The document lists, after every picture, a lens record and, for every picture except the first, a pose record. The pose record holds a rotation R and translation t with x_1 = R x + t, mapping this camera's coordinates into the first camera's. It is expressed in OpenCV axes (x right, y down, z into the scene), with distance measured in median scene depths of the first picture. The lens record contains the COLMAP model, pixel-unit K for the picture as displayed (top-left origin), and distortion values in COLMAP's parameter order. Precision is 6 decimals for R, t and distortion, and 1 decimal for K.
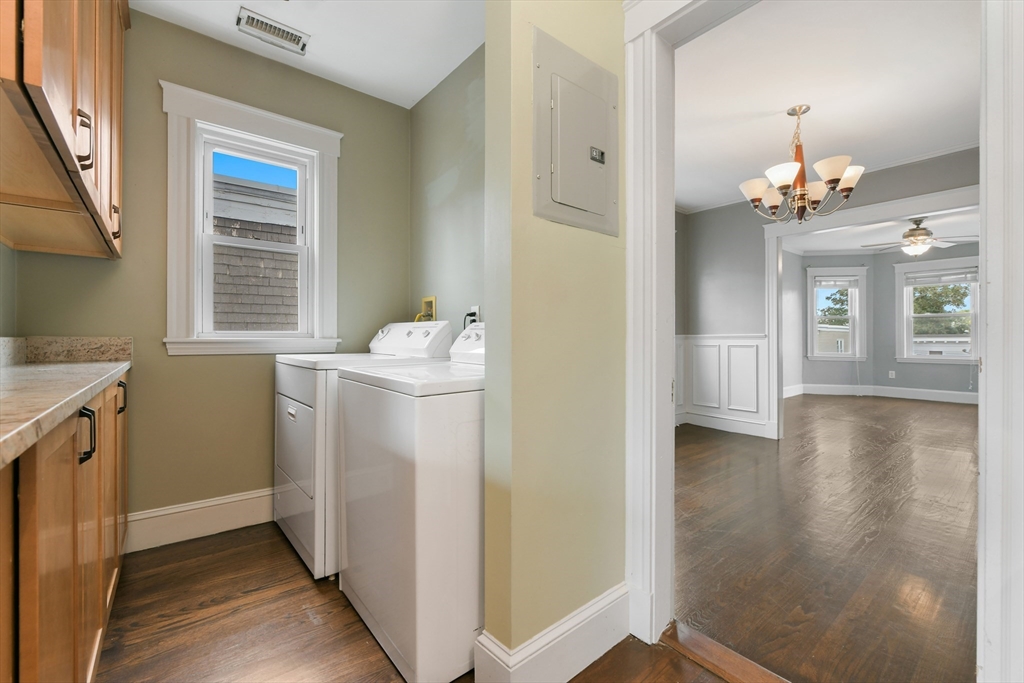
lens RADIAL K [[423.7, 0, 505.2], [0, 423.7, 340.2], [0, 0, 1]] dist [-0.015121, -0.000164]
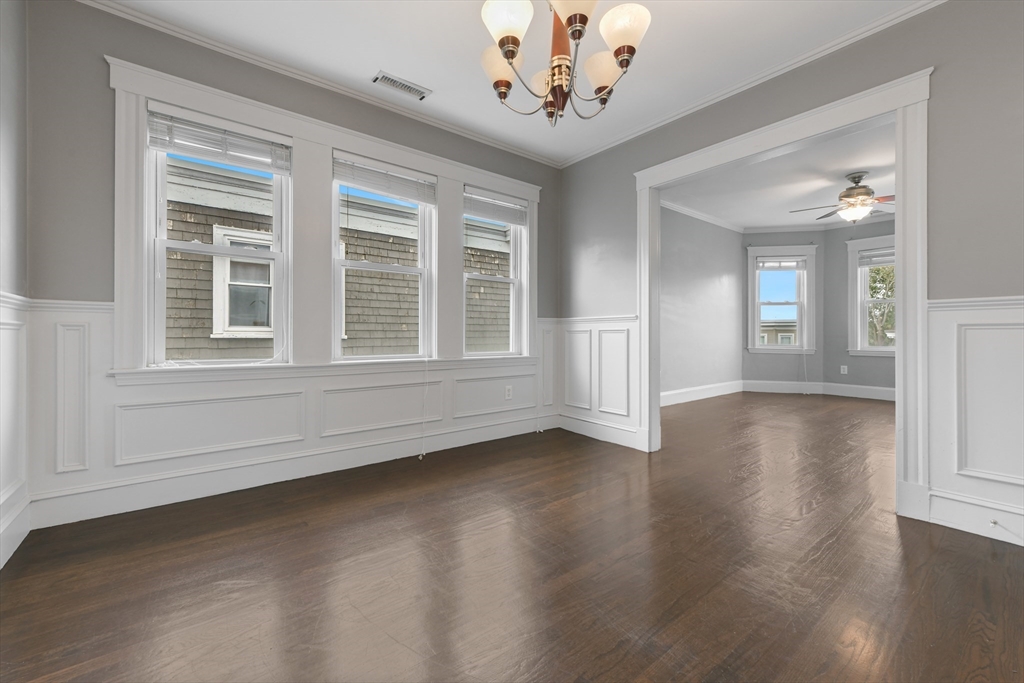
lens RADIAL K [[415.0, 0, 513.1], [0, 415.0, 336.1], [0, 0, 1]] dist [0.005206, 0.000023]
pose [[0.999954, 0.004231, 0.008560, 0.232793], [-0.004231, 0.999991, 0.000031, 0.015595], [-0.008560, -0.000067, 0.999963, 0.146895]]
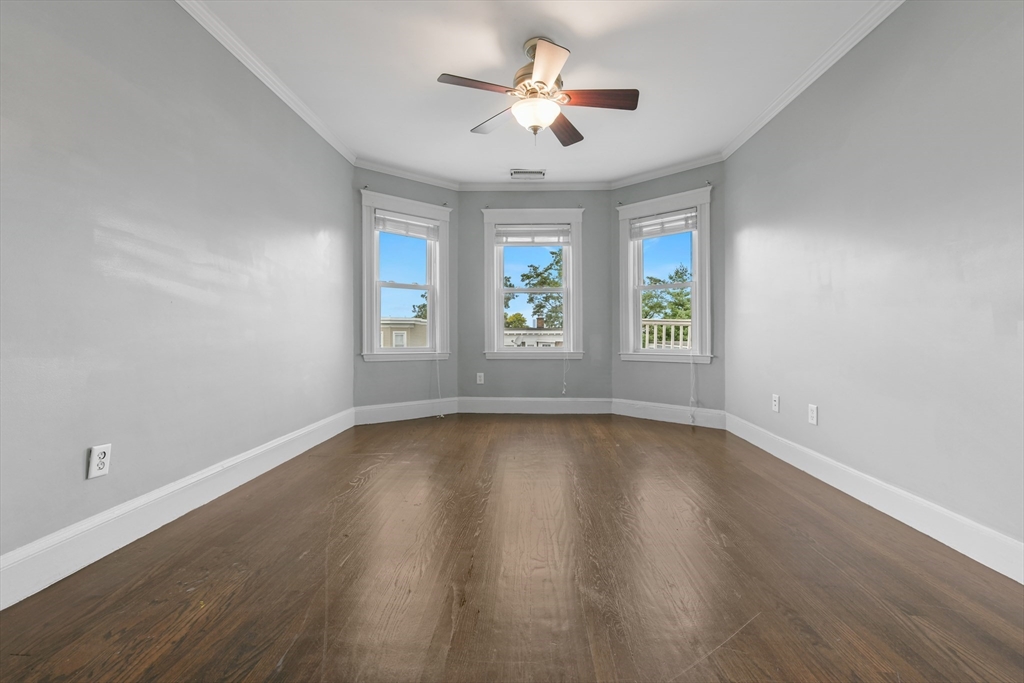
lens RADIAL K [[413.0, 0, 520.9], [0, 413.0, 334.1], [0, 0, 1]] dist [-0.003083, -0.000197]
pose [[0.636380, 0.000096, 0.771376, 0.459055], [0.000549, 1.000000, -0.000577, 0.013085], [-0.771376, 0.000791, 0.636379, 0.530333]]
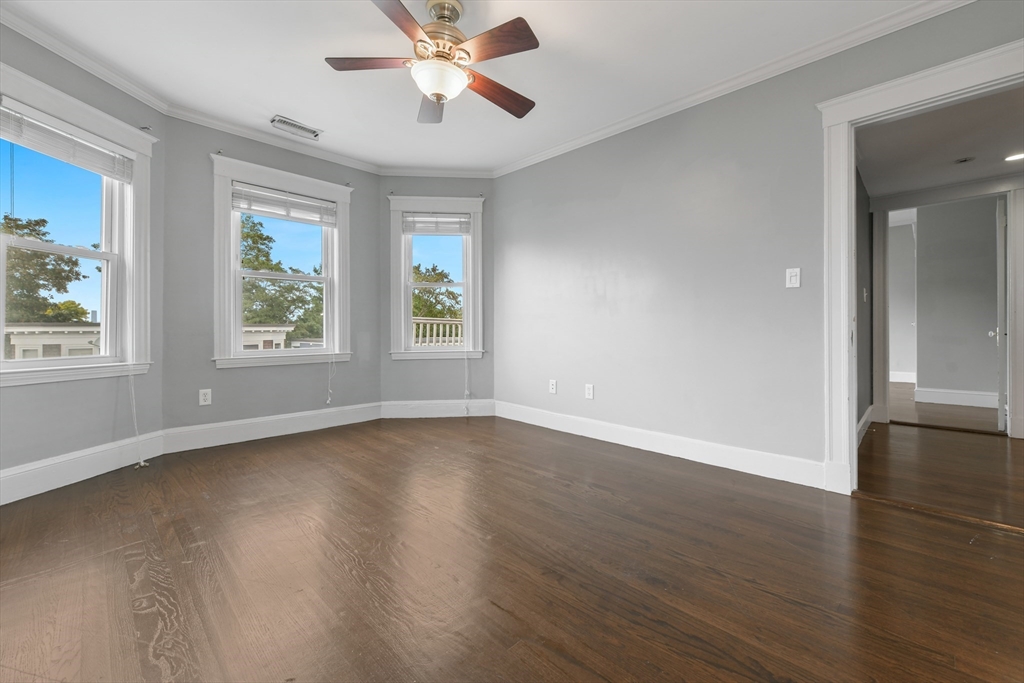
lens RADIAL K [[419.3, 0, 511.5], [0, 419.3, 328.2], [0, 0, 1]] dist [-0.001065, -0.000049]
pose [[-0.128206, 0.004657, 0.991737, 0.426256], [0.004434, 0.999982, -0.004122, 0.010896], [-0.991738, 0.003869, -0.128225, 0.716375]]
